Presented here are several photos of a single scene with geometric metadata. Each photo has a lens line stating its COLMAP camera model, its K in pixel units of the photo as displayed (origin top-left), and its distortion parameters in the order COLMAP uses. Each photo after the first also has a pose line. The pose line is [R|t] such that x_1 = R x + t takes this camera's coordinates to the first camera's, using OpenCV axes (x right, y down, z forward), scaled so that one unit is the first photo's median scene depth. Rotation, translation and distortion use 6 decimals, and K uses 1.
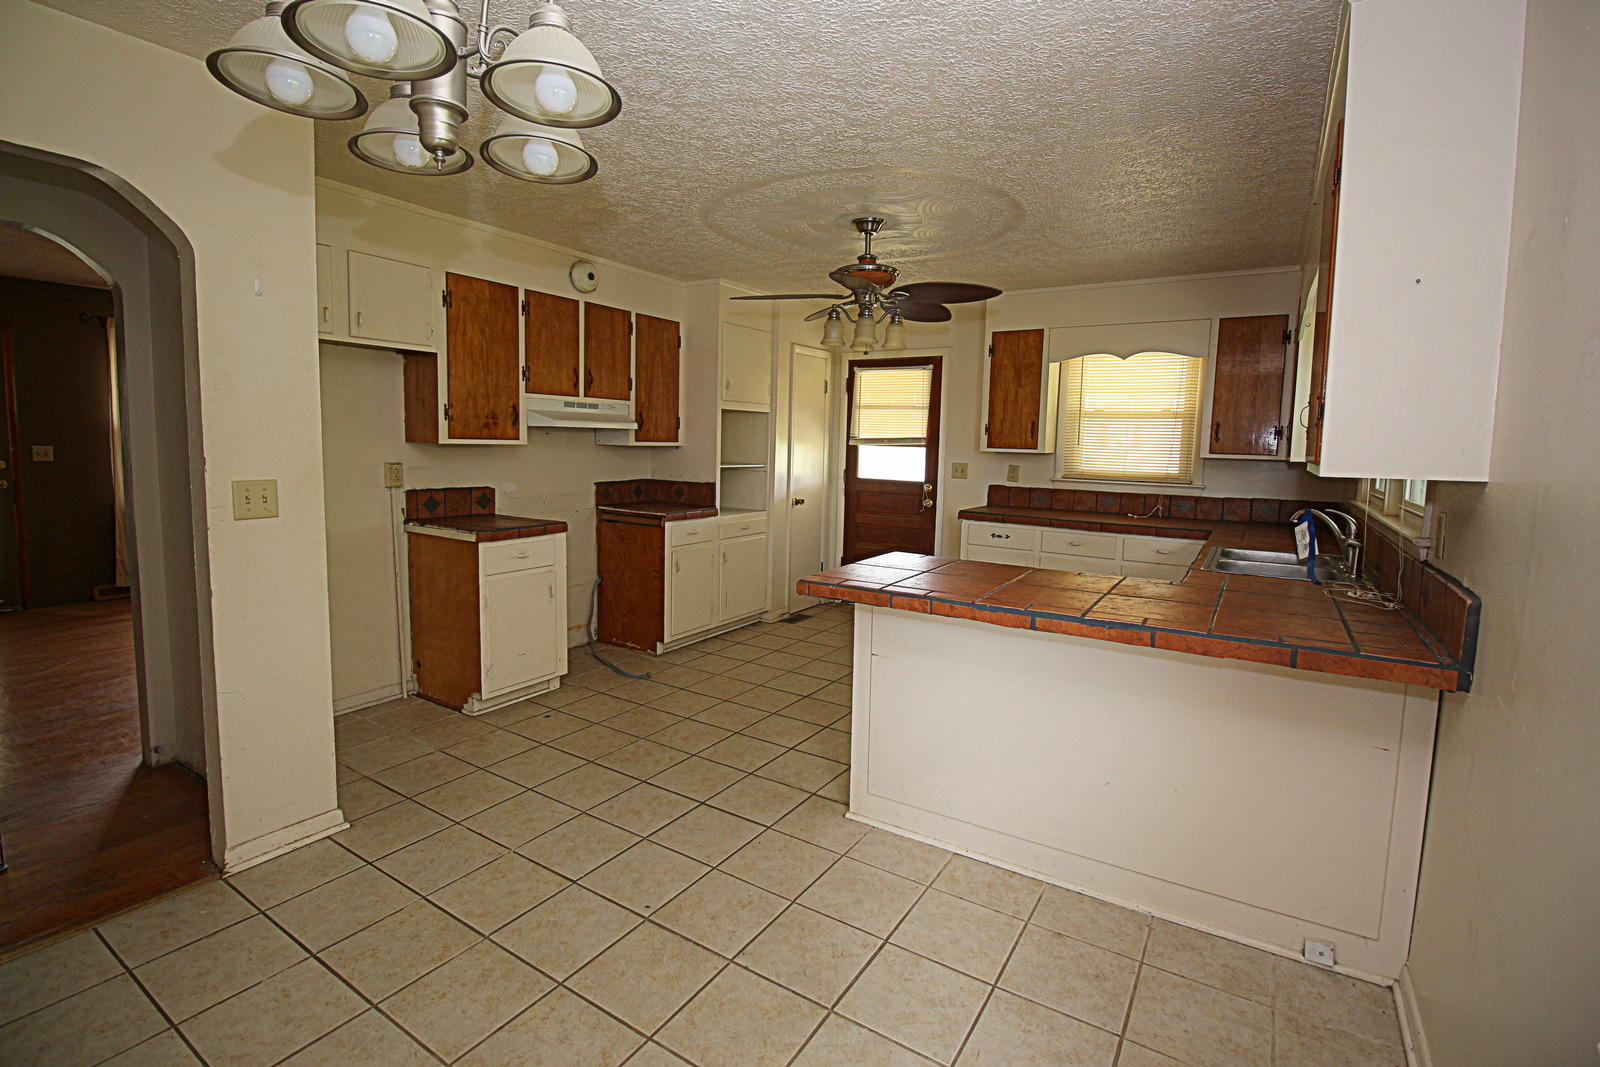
lens RADIAL K [[745.9, 0, 800.3], [0, 745.9, 516.0], [0, 0, 1]] dist [-0.003147, -0.014529]
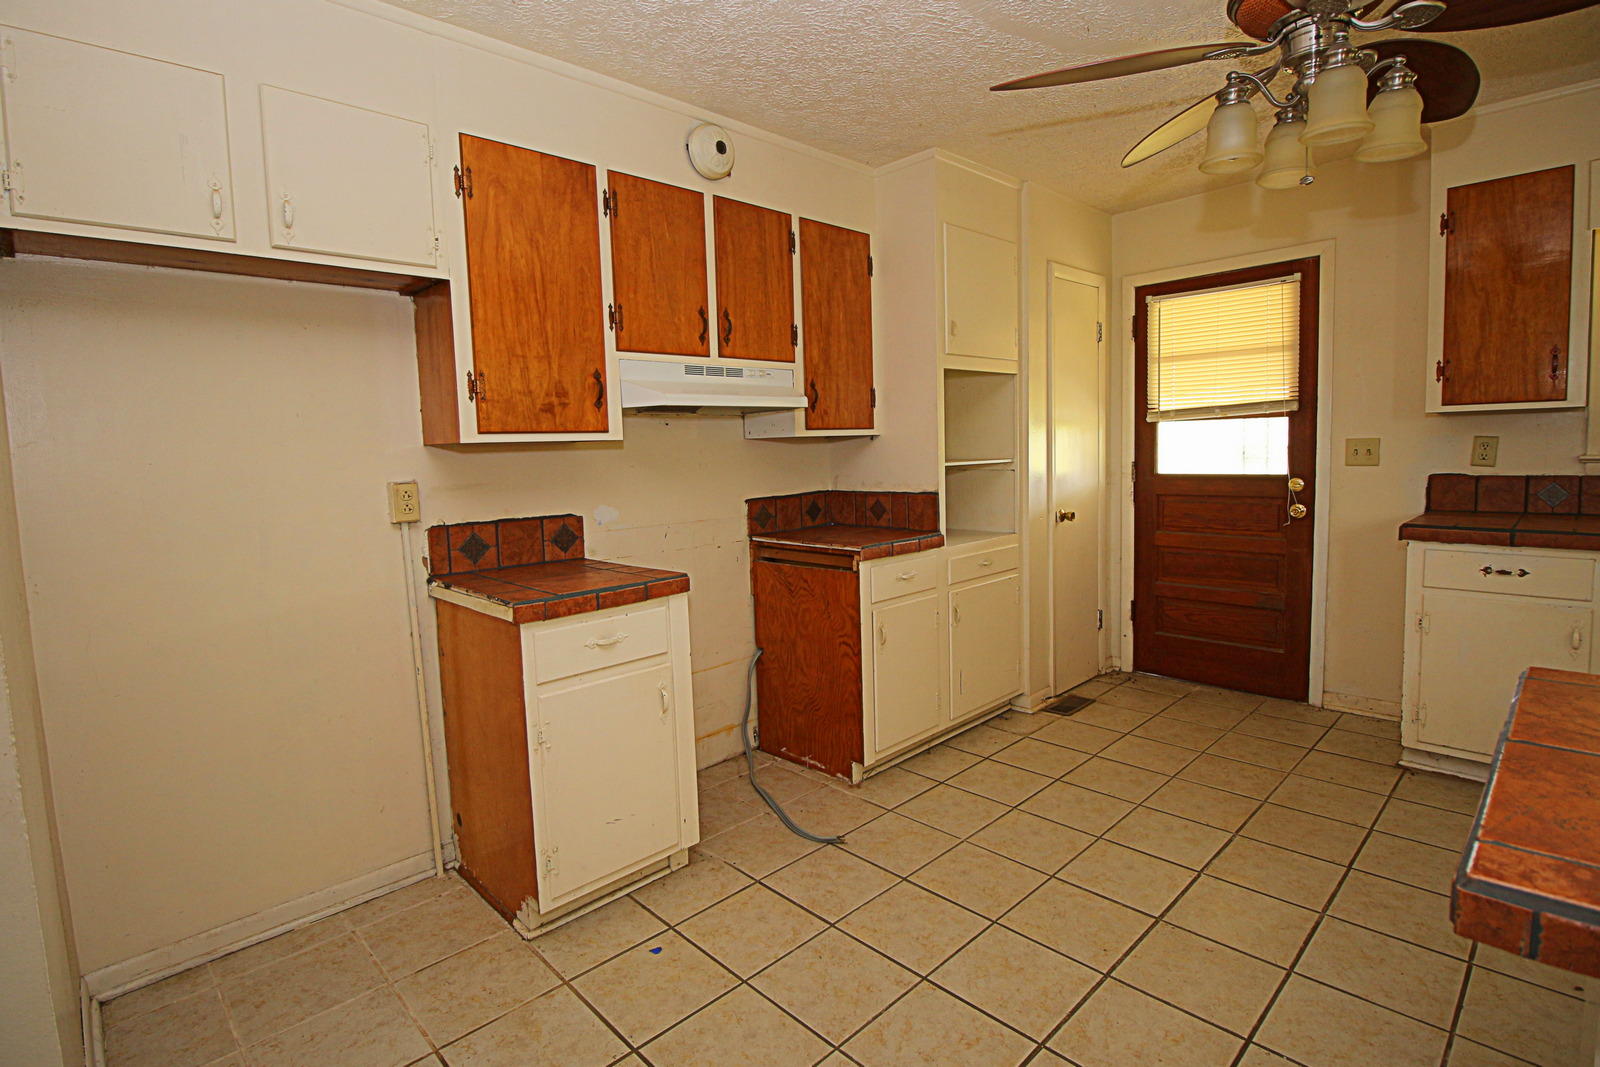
lens RADIAL K [[745.9, 0, 800.3], [0, 745.9, 516.0], [0, 0, 1]] dist [-0.003147, -0.014529]
pose [[0.971287, -0.035880, -0.235190, -0.085639], [0.032912, 0.999321, -0.016534, -0.019721], [0.235623, 0.008319, 0.971809, 0.411524]]
